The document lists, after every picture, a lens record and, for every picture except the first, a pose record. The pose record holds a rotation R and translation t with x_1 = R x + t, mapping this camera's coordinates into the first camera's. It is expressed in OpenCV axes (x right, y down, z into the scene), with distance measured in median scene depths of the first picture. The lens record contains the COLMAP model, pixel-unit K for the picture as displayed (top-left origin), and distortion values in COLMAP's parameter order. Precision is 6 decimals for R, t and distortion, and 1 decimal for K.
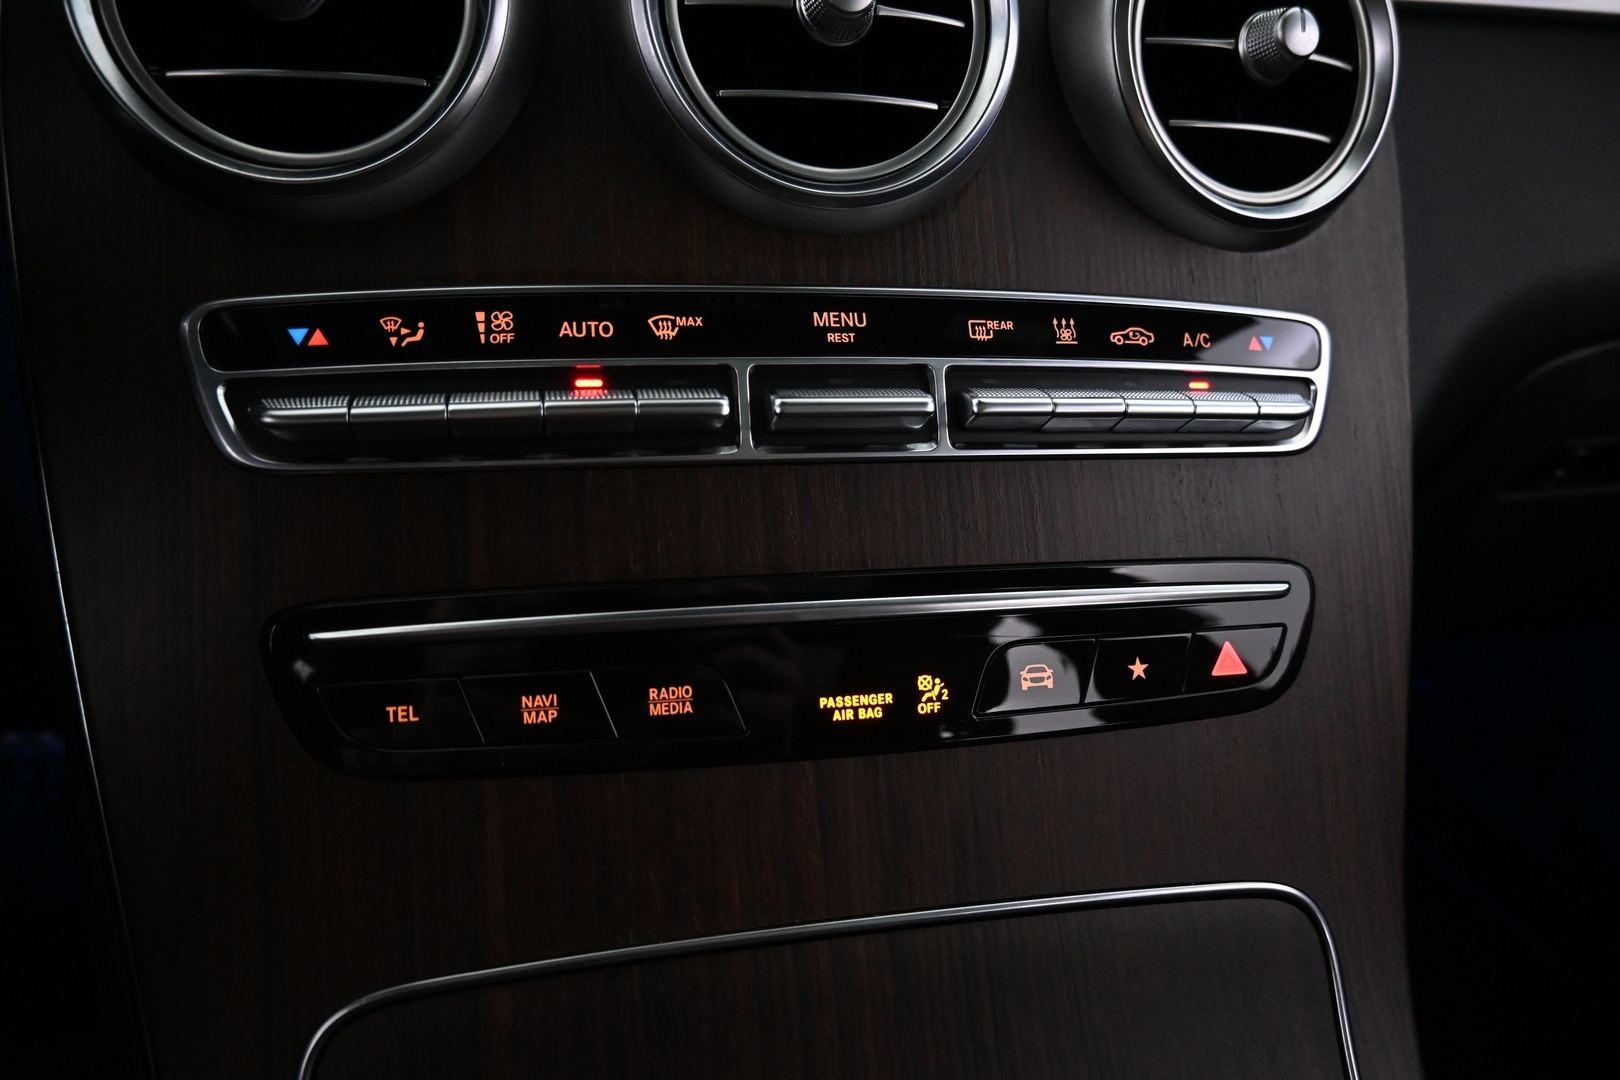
lens RADIAL K [[1103.2, 0, 810.0], [0, 1103.2, 540.0], [0, 0, 1]] dist [-0.001164, -0.000159]
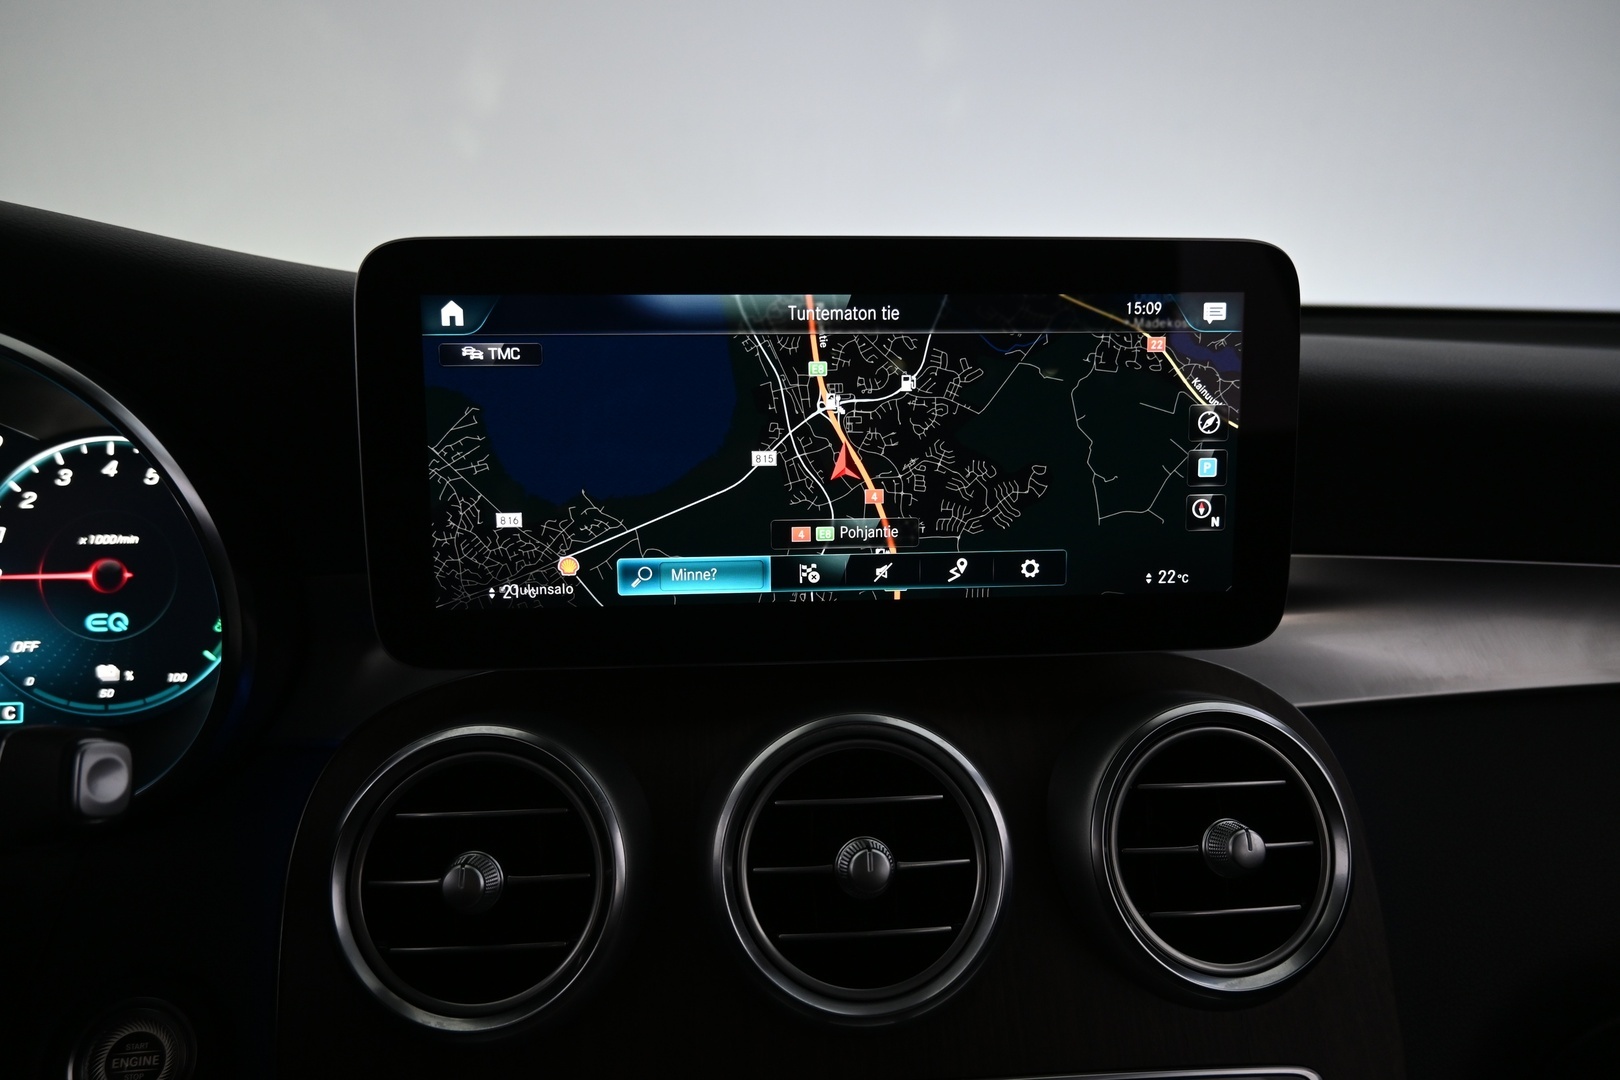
lens RADIAL K [[1103.2, 0, 810.0], [0, 1103.2, 540.0], [0, 0, 1]] dist [-0.001164, -0.000159]
pose [[0.987486, -0.050666, -0.149348, 0.180282], [0.006487, 0.959237, -0.282528, -0.497180], [0.157575, 0.278024, 0.947562, -0.390149]]
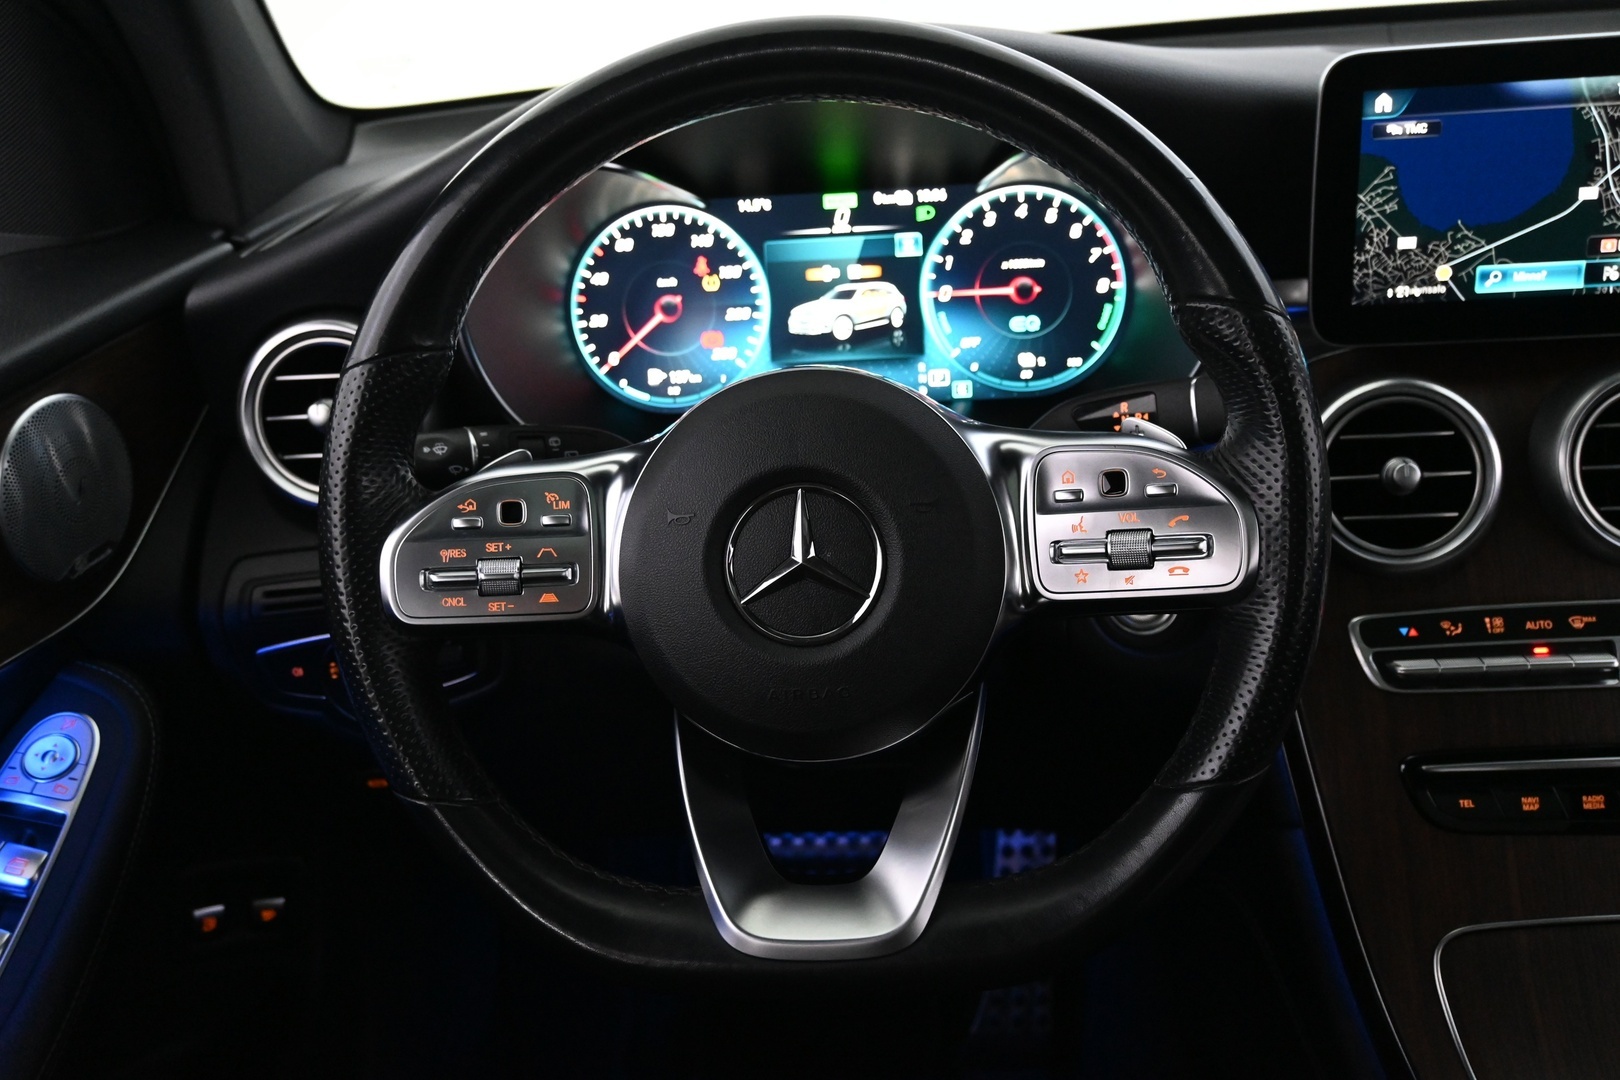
lens RADIAL K [[1473.5, 0, 810.0], [0, 1473.5, 540.0], [0, 0, 1]] dist [-0.000680, -0.011033]
pose [[0.950468, -0.022064, -0.310040, -0.652300], [-0.002188, 0.996978, -0.077659, -0.130369], [0.310816, 0.074491, 0.947547, -2.128929]]
